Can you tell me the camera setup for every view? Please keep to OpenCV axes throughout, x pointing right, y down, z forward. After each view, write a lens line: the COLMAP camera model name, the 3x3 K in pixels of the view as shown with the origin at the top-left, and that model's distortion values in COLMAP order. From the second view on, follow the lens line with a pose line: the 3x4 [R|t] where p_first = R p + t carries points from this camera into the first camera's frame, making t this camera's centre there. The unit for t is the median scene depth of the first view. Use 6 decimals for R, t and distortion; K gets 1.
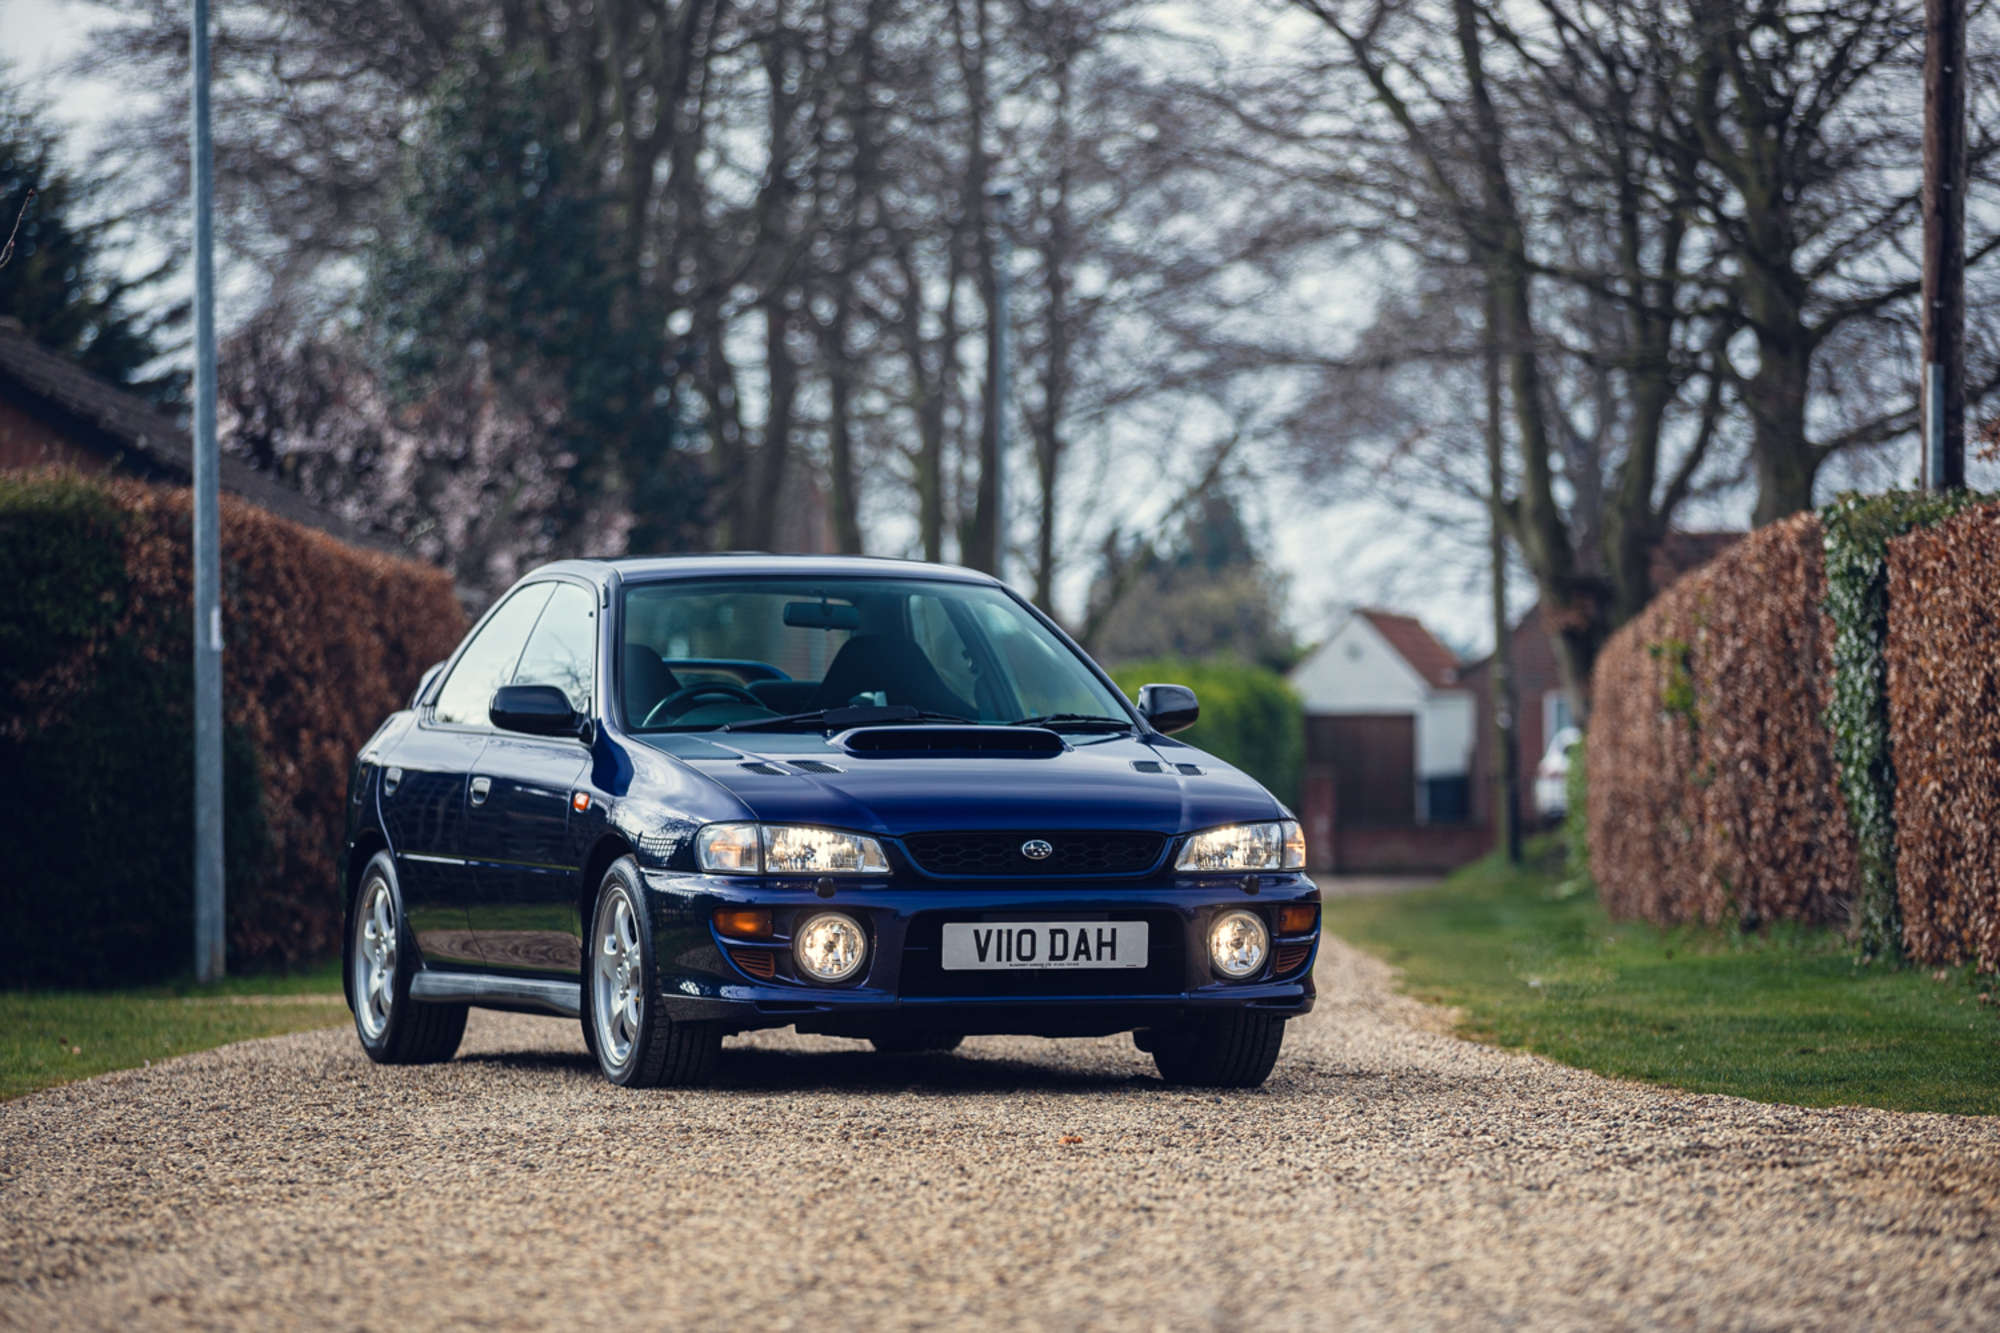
lens RADIAL K [[8533.1, 0, 1000.0], [0, 8533.1, 666.5], [0, 0, 1]] dist [0.081845, 4.013707]
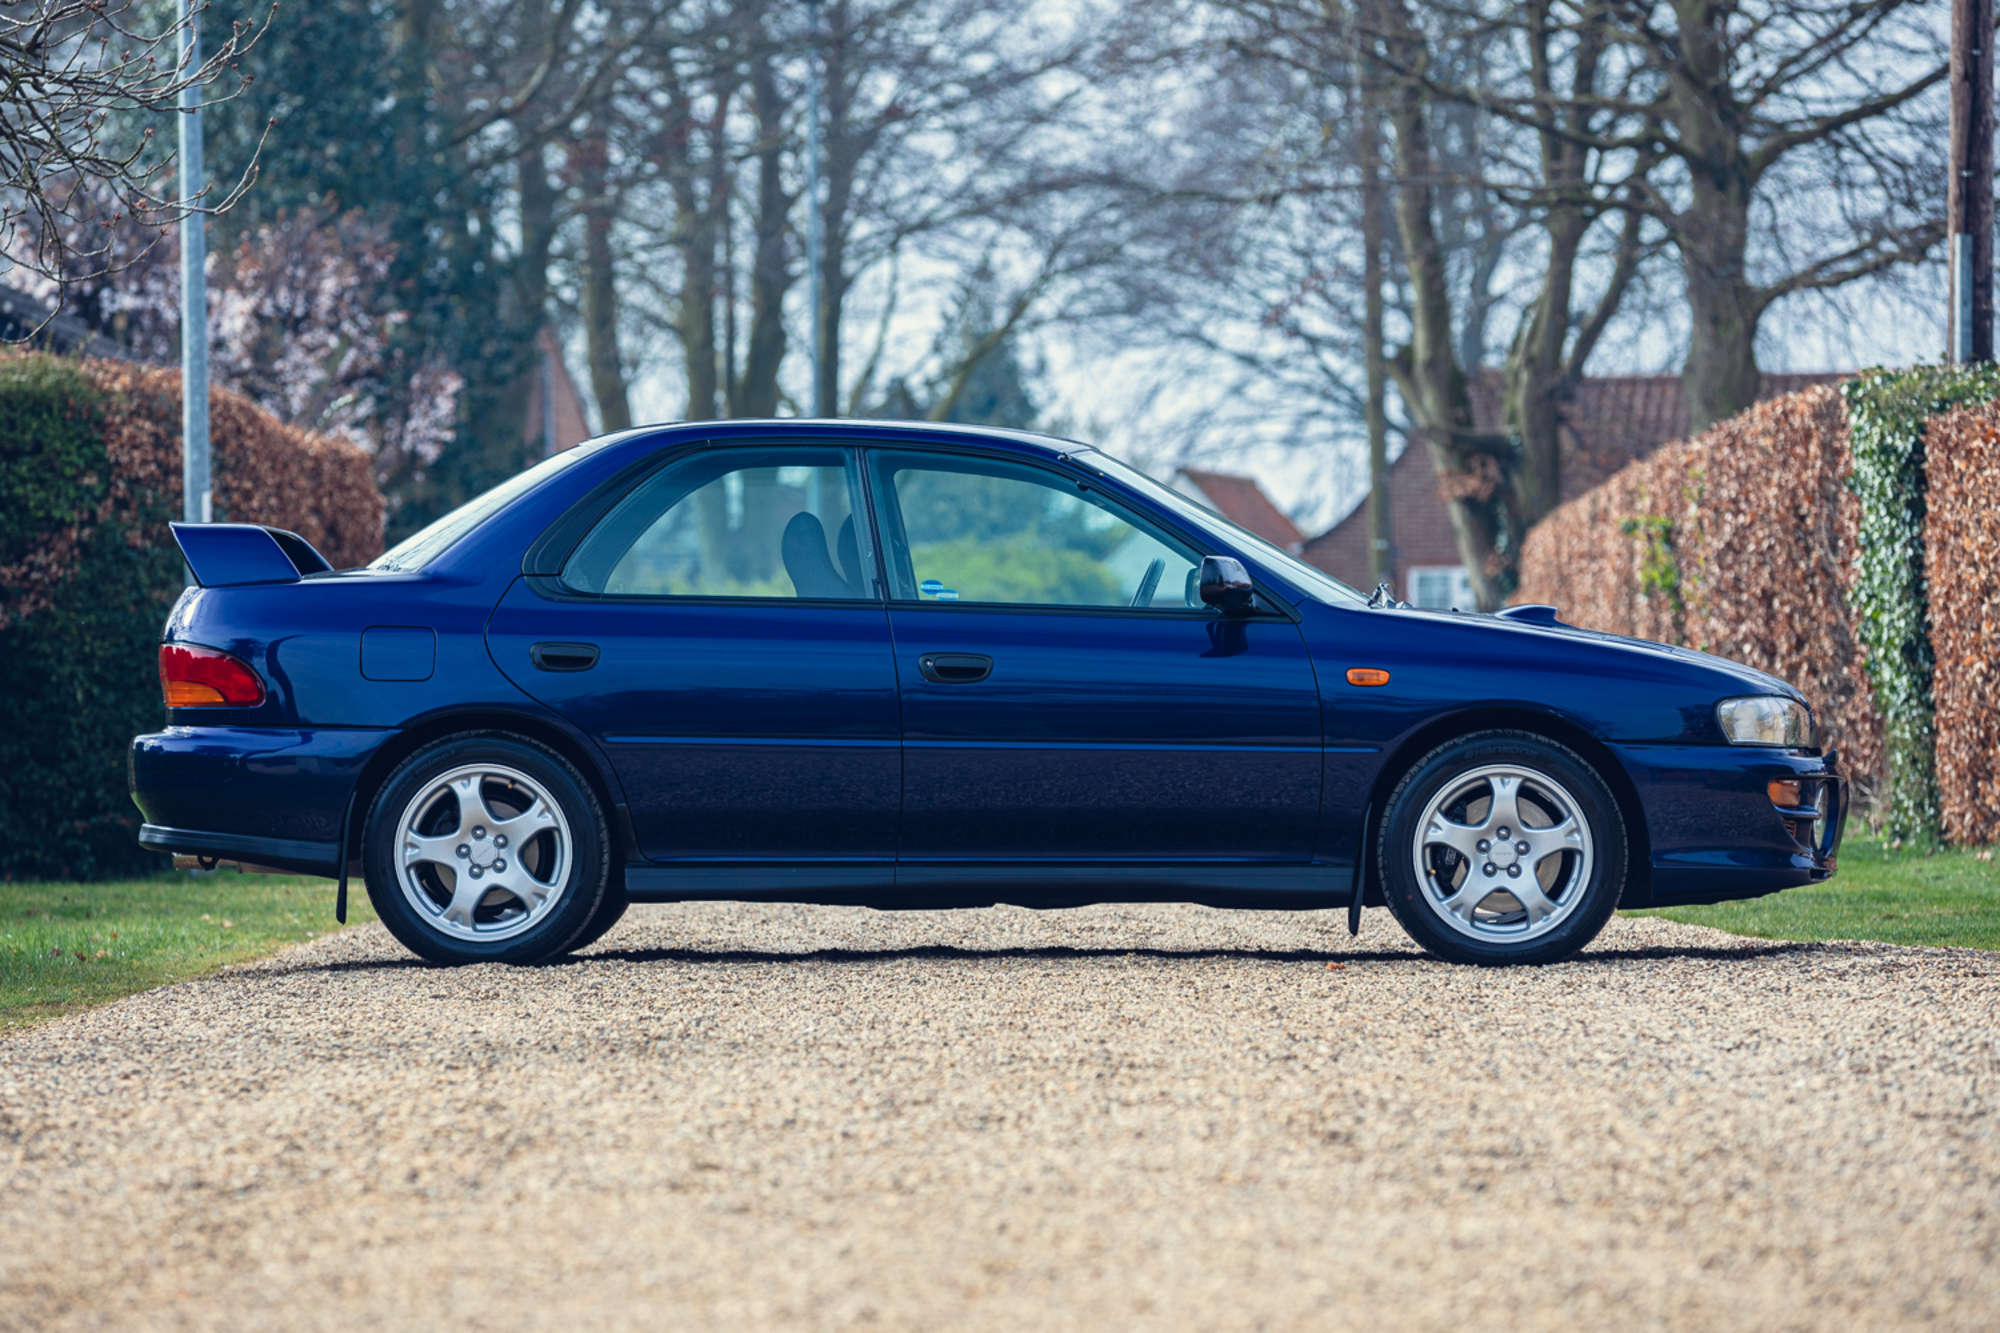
lens RADIAL K [[9914.2, 0, 1000.0], [0, 9914.2, 666.5], [0, 0, 1]] dist [0.341847, 14.034422]
pose [[0.999740, -0.003867, 0.022459, -0.026739], [0.003577, 0.999910, 0.012957, -0.001262], [-0.022507, -0.012874, 0.999664, -0.138554]]
